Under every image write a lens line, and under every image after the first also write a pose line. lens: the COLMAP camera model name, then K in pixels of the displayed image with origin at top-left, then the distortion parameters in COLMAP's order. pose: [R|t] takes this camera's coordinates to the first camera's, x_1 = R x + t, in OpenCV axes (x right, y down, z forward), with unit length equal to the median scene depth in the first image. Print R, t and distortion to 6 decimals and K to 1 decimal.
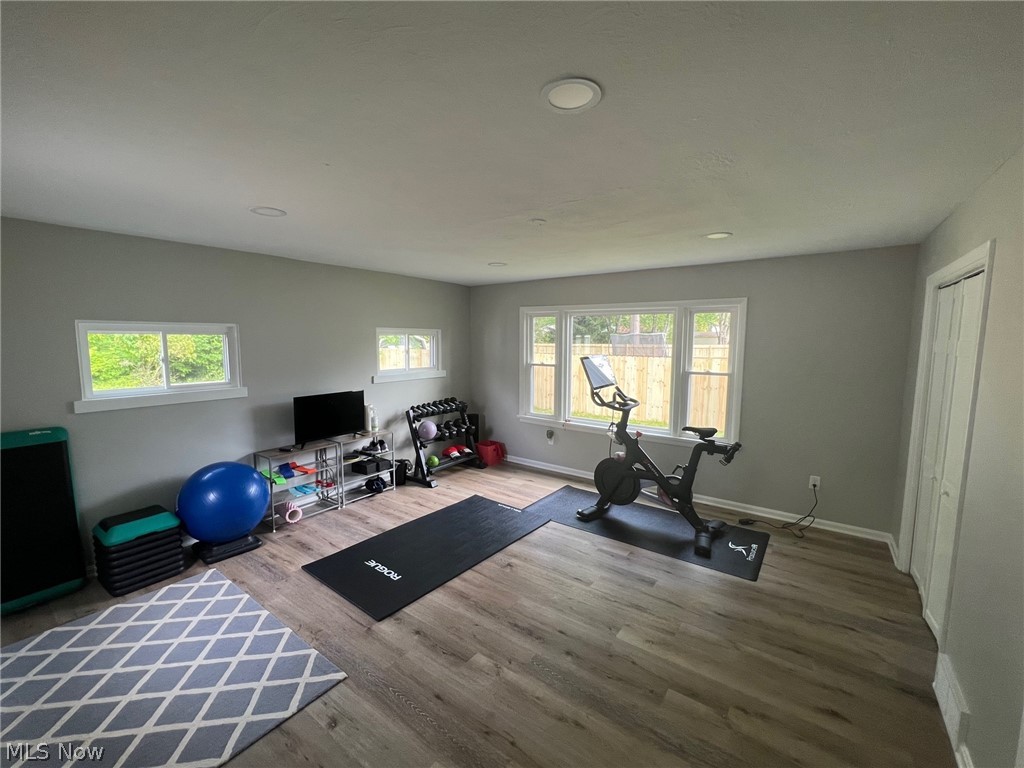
lens RADIAL K [[430.4, 0, 510.2], [0, 430.4, 381.7], [0, 0, 1]] dist [0.001421, 0.000328]
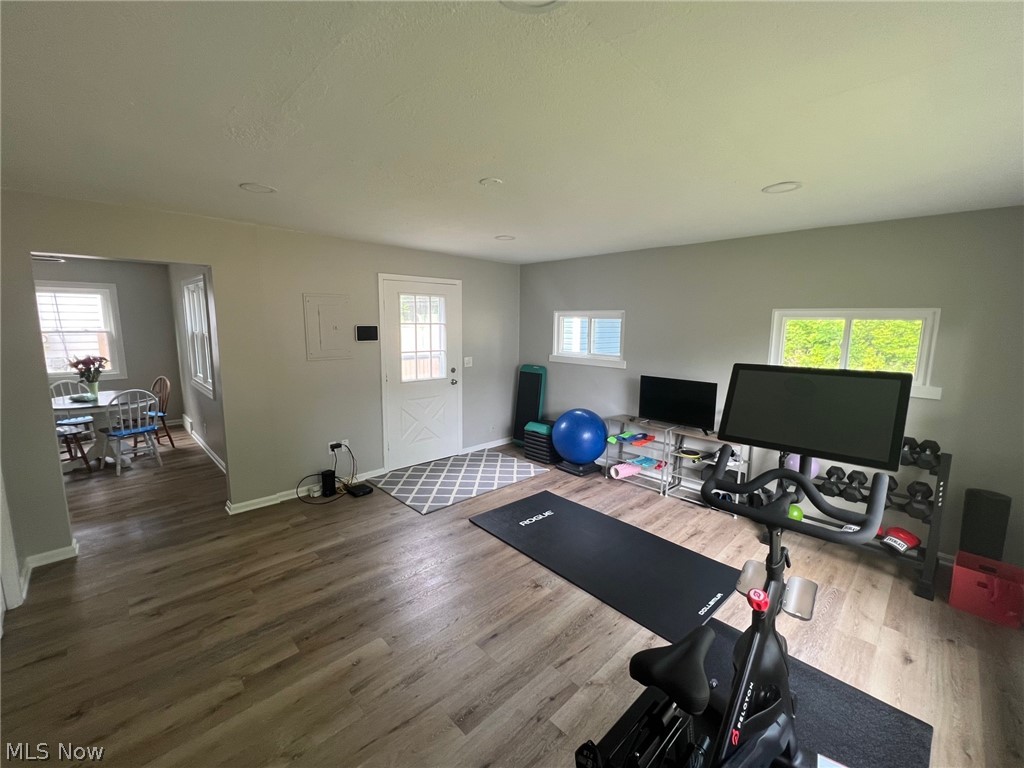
lens RADIAL K [[430.4, 0, 509.7], [0, 430.4, 384.2], [0, 0, 1]] dist [0.001421, 0.000328]
pose [[-0.174332, 0.142630, -0.974302, 0.862226], [-0.108326, 0.980670, 0.162945, -0.114633], [0.978710, 0.133948, -0.155512, 1.121804]]
